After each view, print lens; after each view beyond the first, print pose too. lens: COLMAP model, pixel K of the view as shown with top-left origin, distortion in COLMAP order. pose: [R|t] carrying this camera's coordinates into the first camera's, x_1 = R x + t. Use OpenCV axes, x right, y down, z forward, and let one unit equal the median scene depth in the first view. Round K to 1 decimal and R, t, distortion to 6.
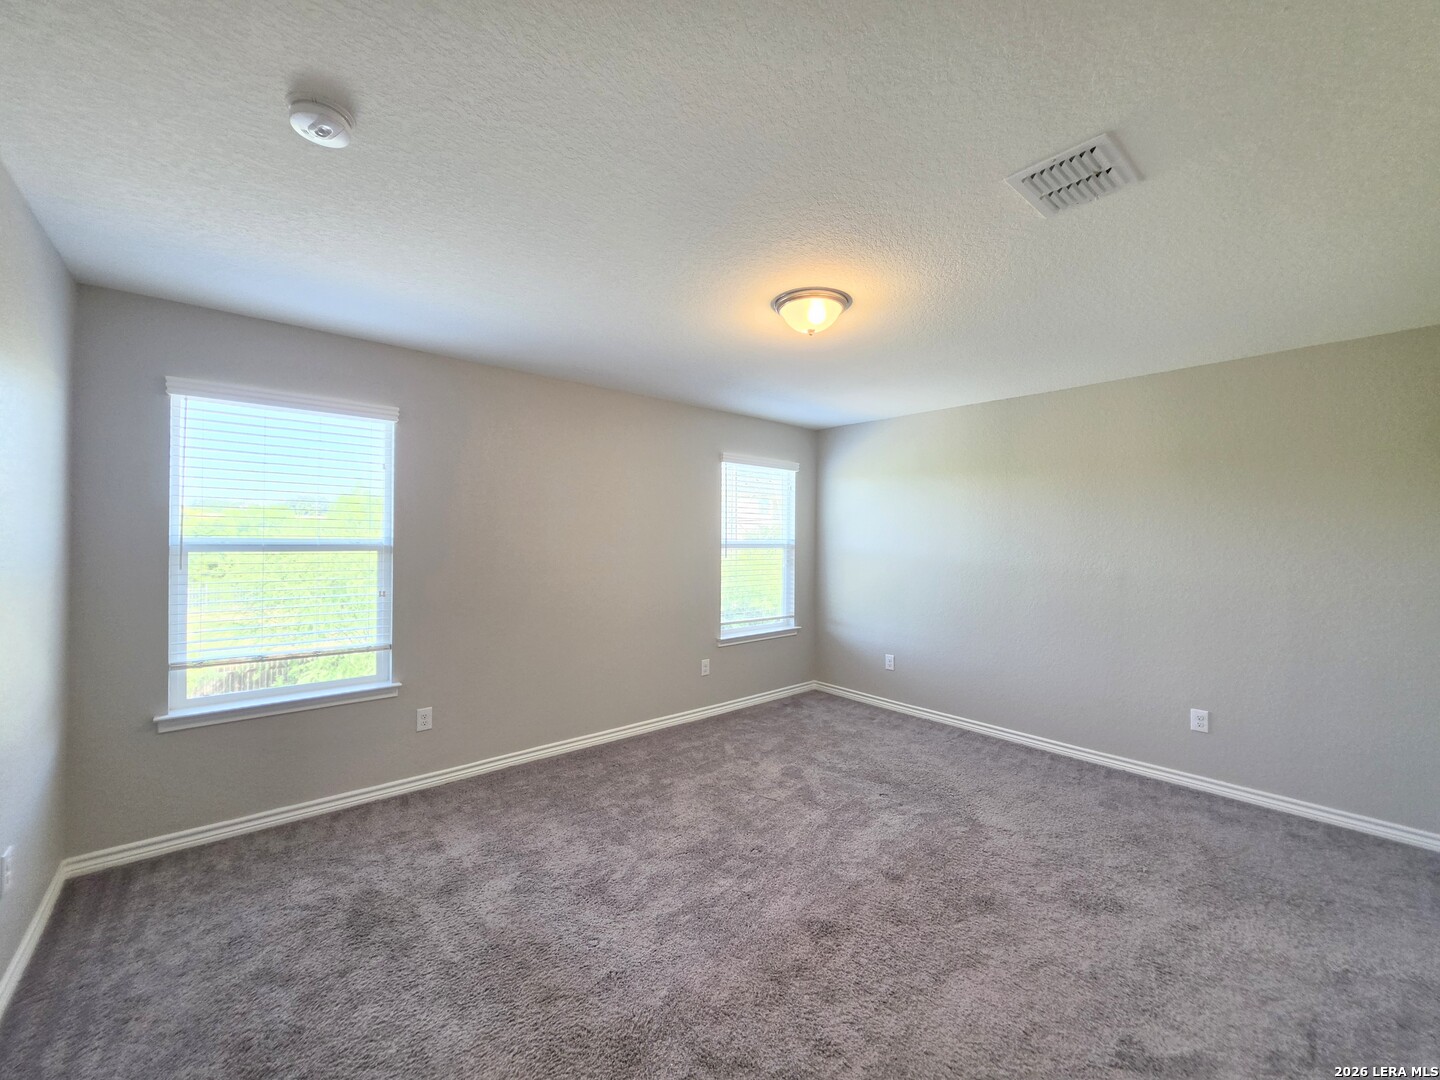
lens RADIAL K [[580.7, 0, 720.6], [0, 580.7, 540.8], [0, 0, 1]] dist [-0.003272, 0.001494]
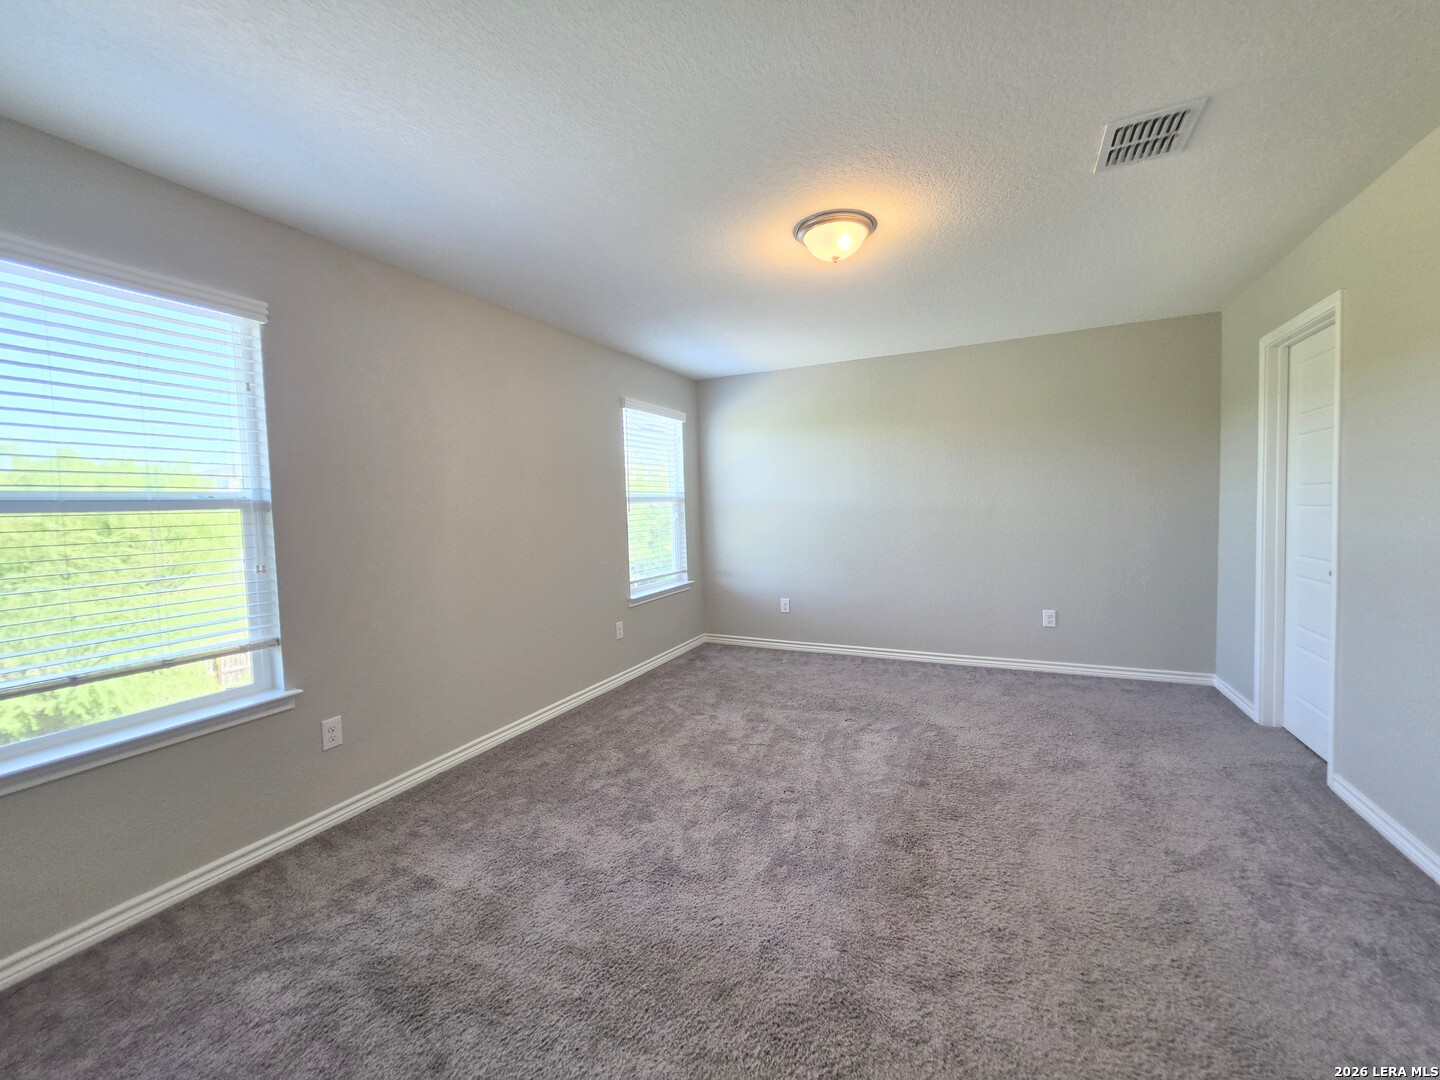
lens RADIAL K [[580.7, 0, 718.3], [0, 580.7, 536.7], [0, 0, 1]] dist [-0.003272, 0.001494]
pose [[0.916956, -0.056489, 0.394969, -0.367608], [0.038204, 0.997809, 0.054013, 0.037695], [-0.397154, -0.034438, 0.917105, 0.139111]]
